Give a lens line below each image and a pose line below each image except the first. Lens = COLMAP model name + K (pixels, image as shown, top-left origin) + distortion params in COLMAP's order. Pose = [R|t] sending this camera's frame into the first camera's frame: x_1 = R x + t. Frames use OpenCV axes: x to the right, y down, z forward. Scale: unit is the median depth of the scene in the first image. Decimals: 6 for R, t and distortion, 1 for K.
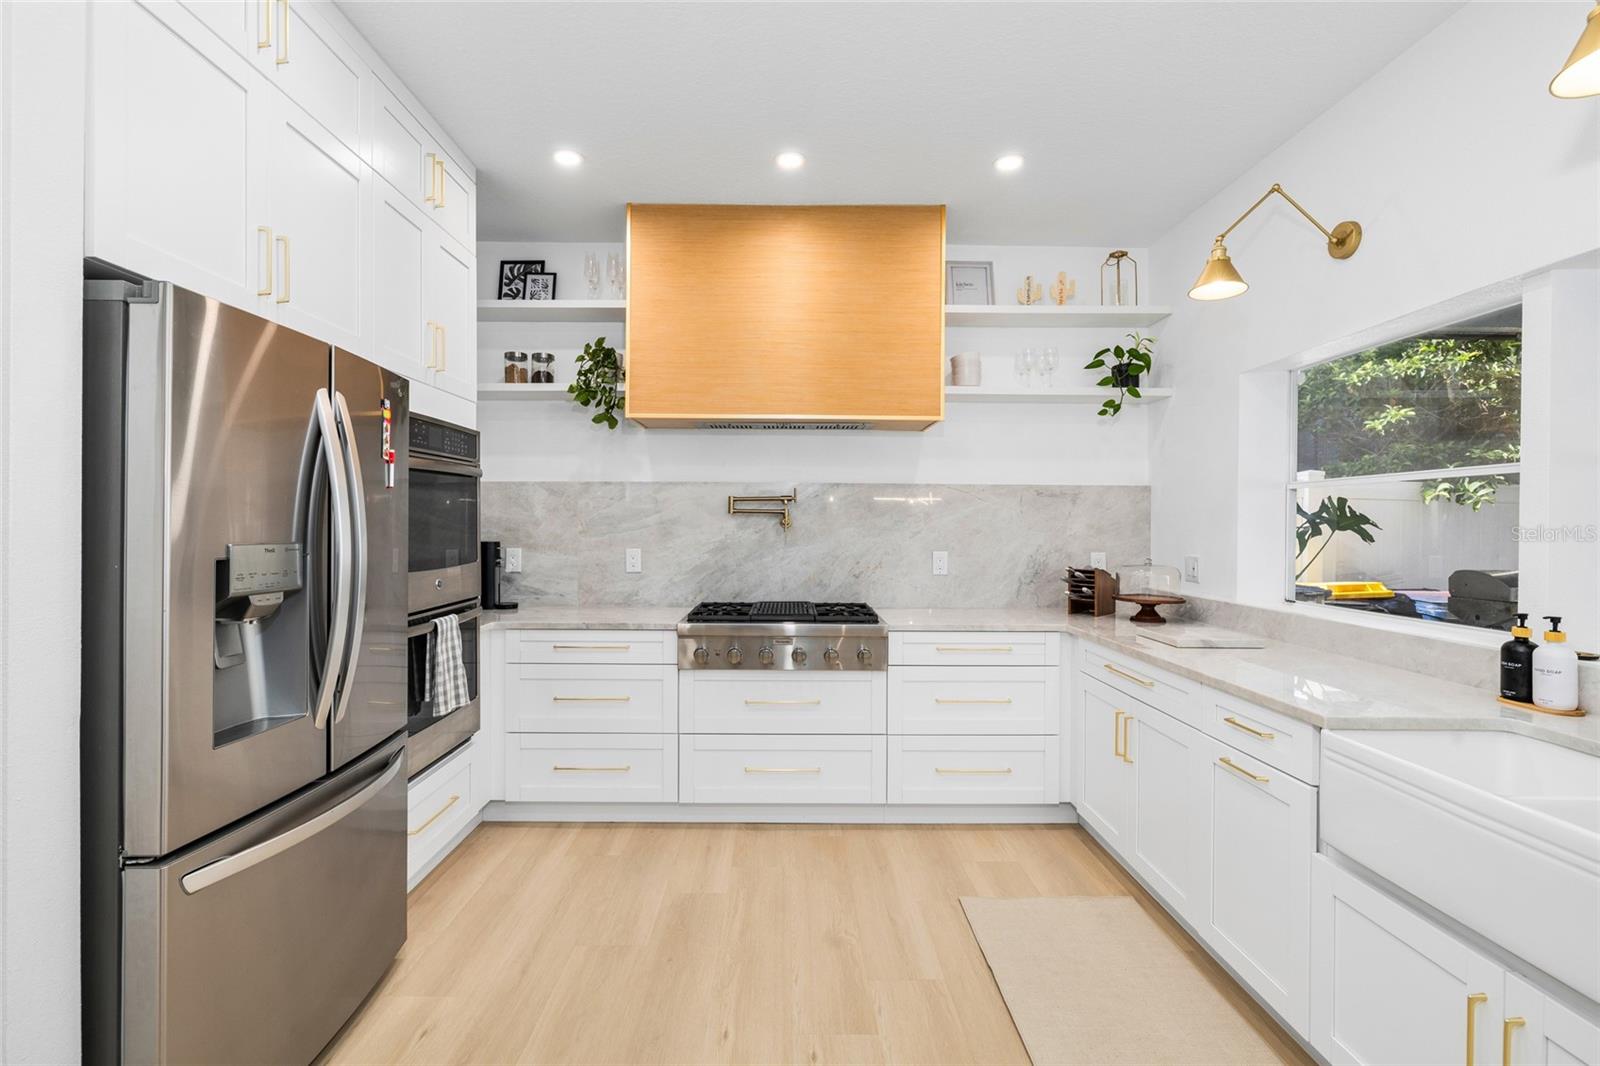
lens RADIAL K [[717.6, 0, 788.9], [0, 717.6, 526.6], [0, 0, 1]] dist [-0.010328, 0.003099]
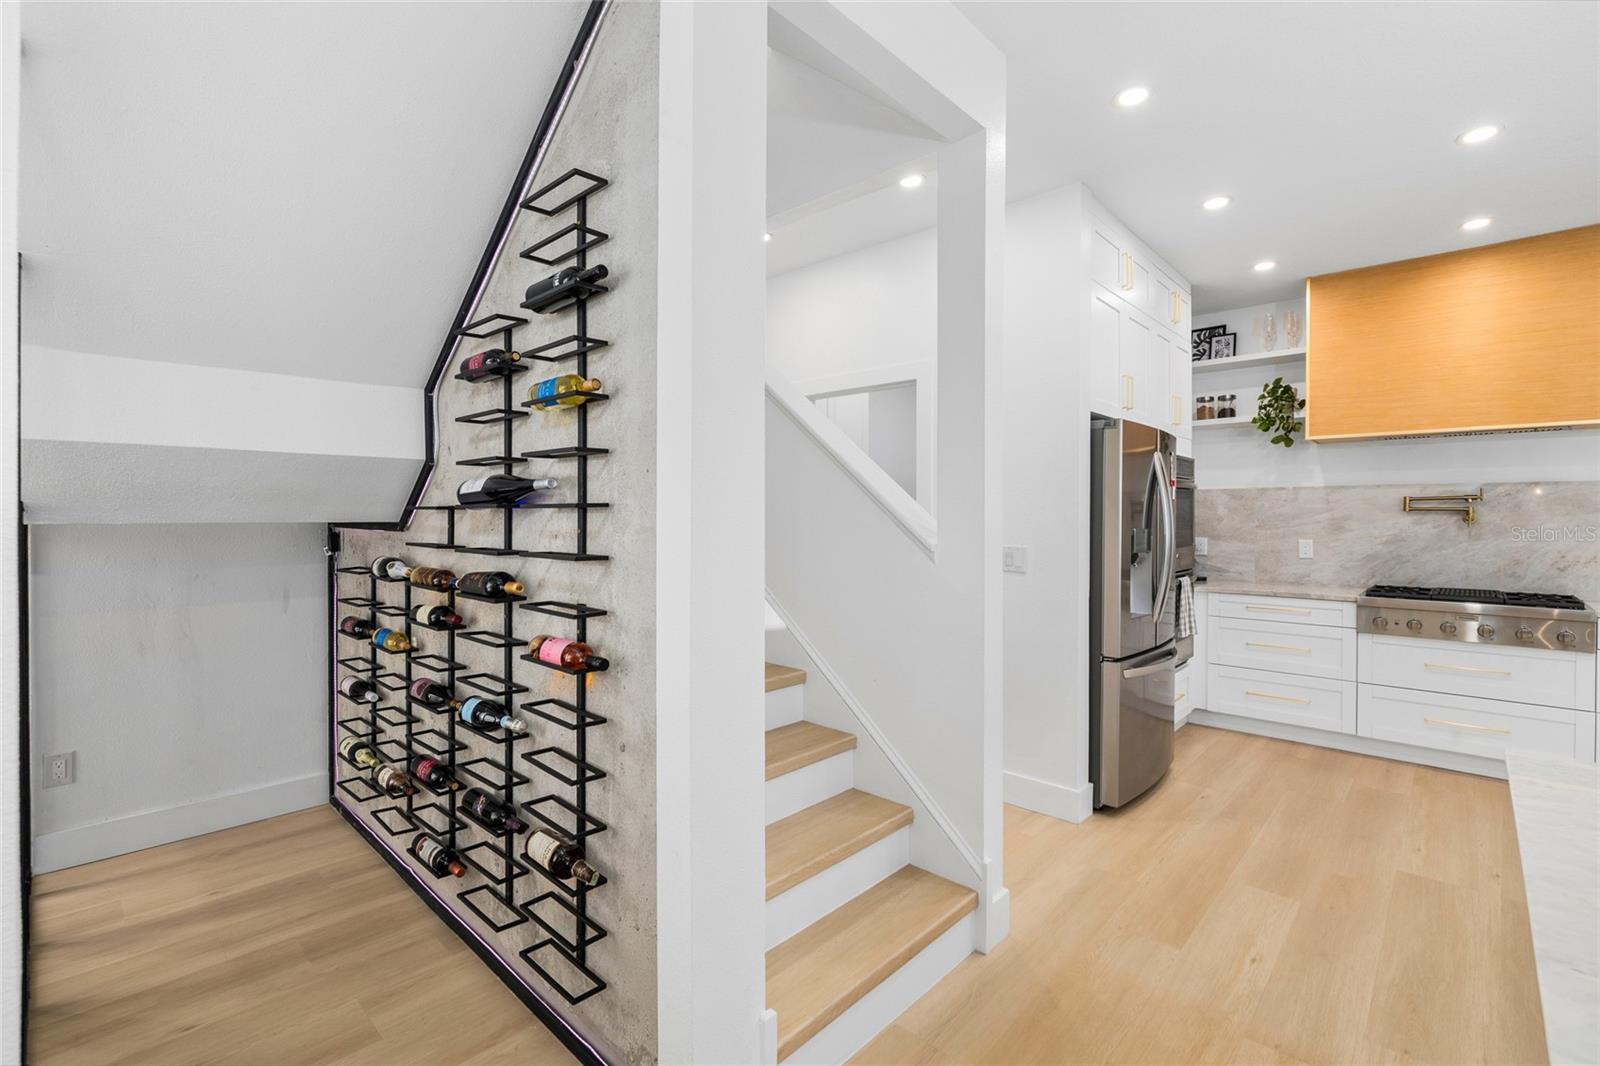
lens RADIAL K [[717.6, 0, 798.4], [0, 717.6, 523.0], [0, 0, 1]] dist [-0.010328, 0.003099]
pose [[0.729103, 0.002280, -0.684401, -0.007346], [-0.002795, 0.999996, 0.000354, 0.003397], [0.684399, 0.001655, 0.729106, -0.562090]]
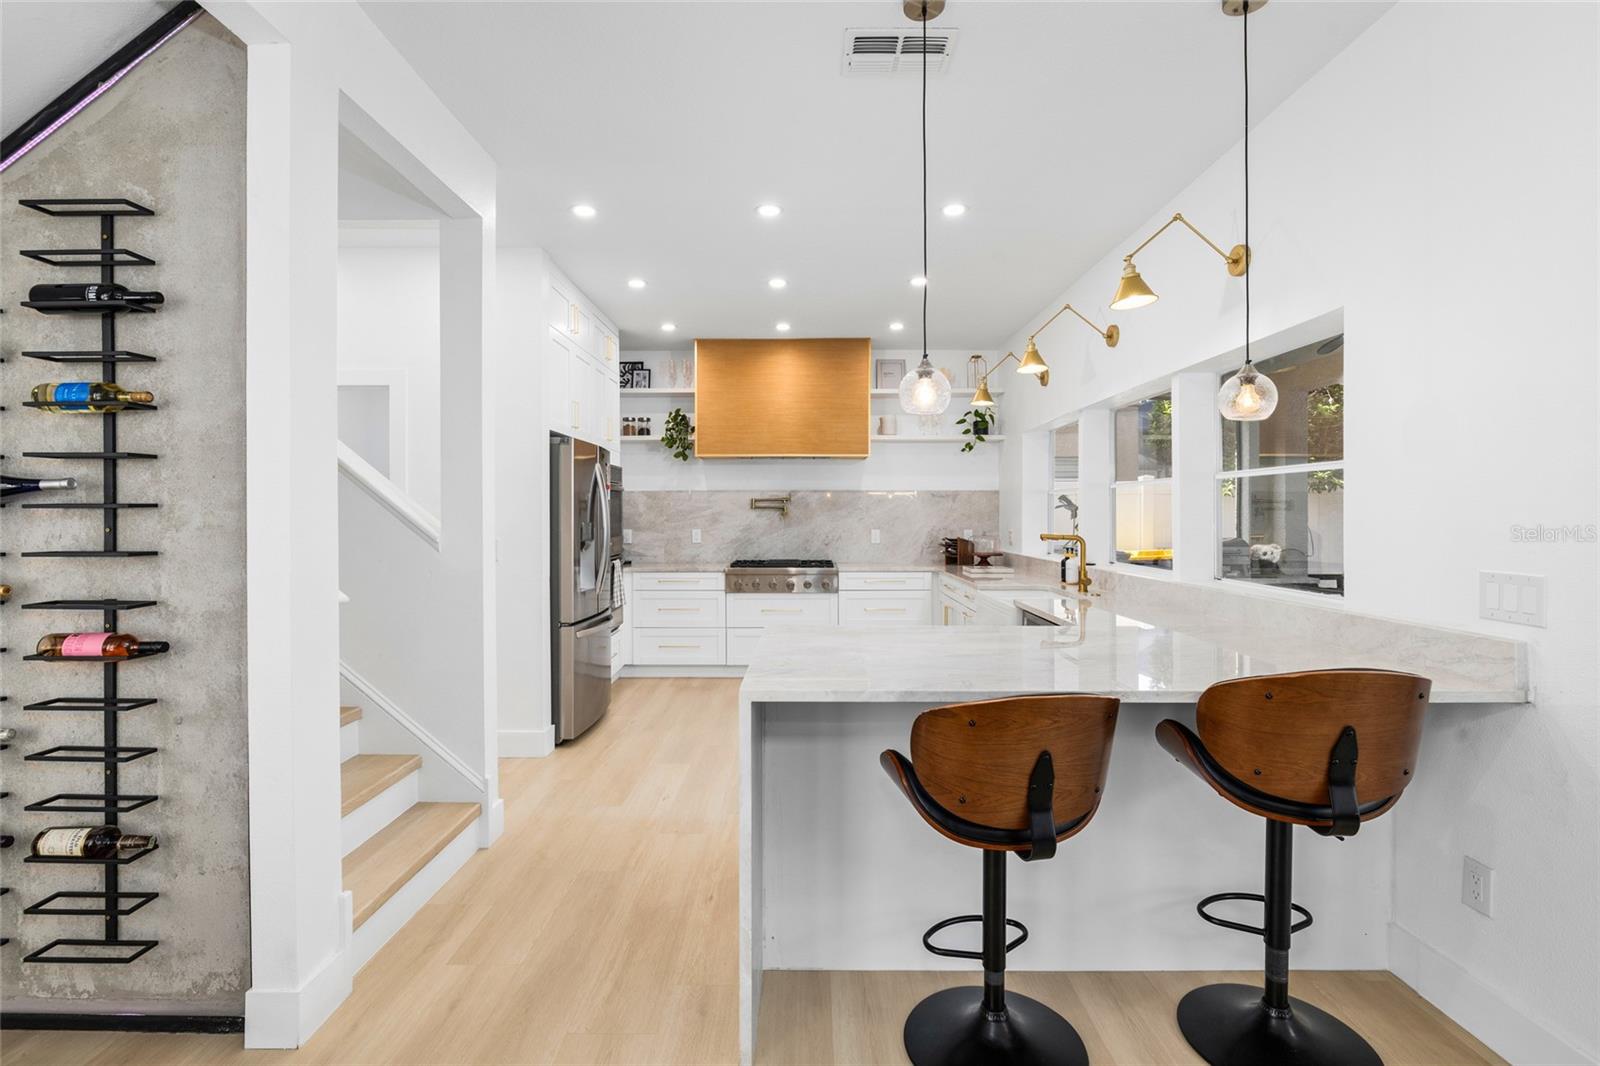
lens RADIAL K [[753.4, 0, 797.1], [0, 753.4, 518.2], [0, 0, 1]] dist [-0.006170, 0.001892]
pose [[0.999877, -0.006850, -0.014131, 0.053521], [0.006865, 0.999976, 0.000999, 0.004078], [0.014124, -0.001096, 0.999900, -0.849671]]
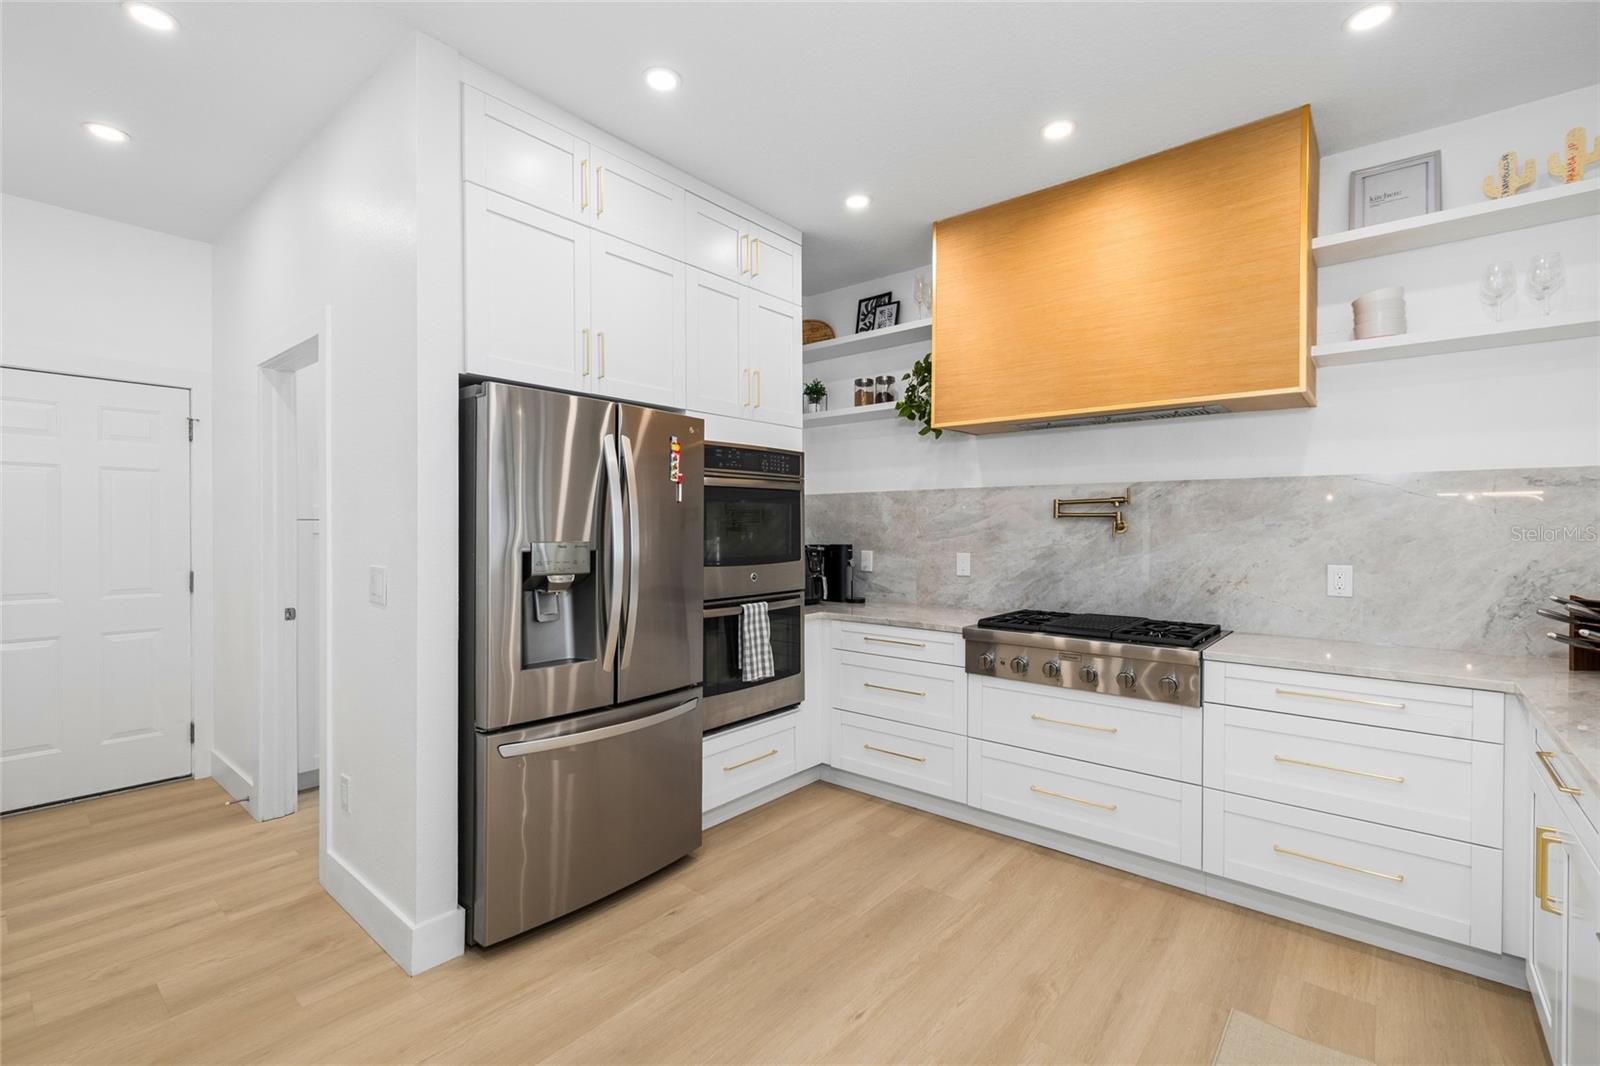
lens RADIAL K [[700.7, 0, 800.6], [0, 700.7, 535.9], [0, 0, 1]] dist [0.002727, -0.000288]
pose [[0.762929, 0.004661, -0.646465, 0.270638], [-0.001285, 0.999983, 0.005692, 0.000686], [0.646481, -0.003512, 0.762922, 0.085451]]
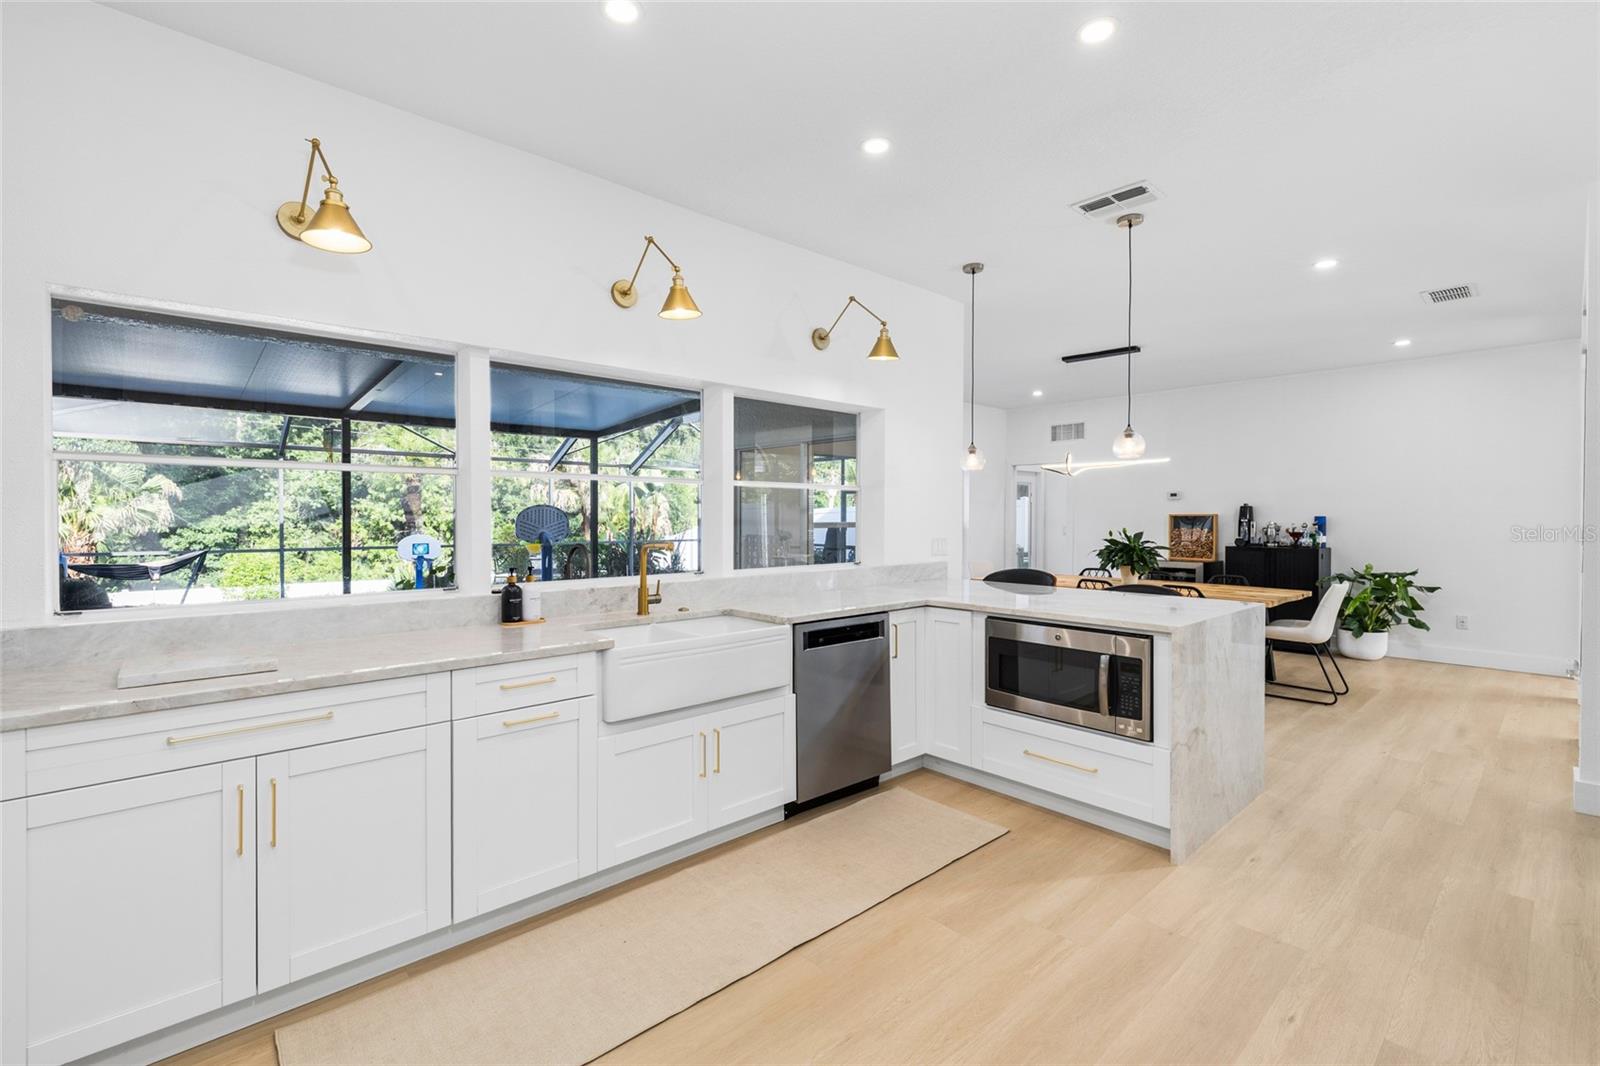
lens RADIAL K [[700.7, 0, 801.0], [0, 700.7, 524.7], [0, 0, 1]] dist [0.002727, -0.000288]
pose [[-0.668775, -0.014281, 0.743327, -0.282651], [-0.001811, 0.999844, 0.017579, -0.001351], [-0.743462, 0.010410, -0.668697, 0.783541]]
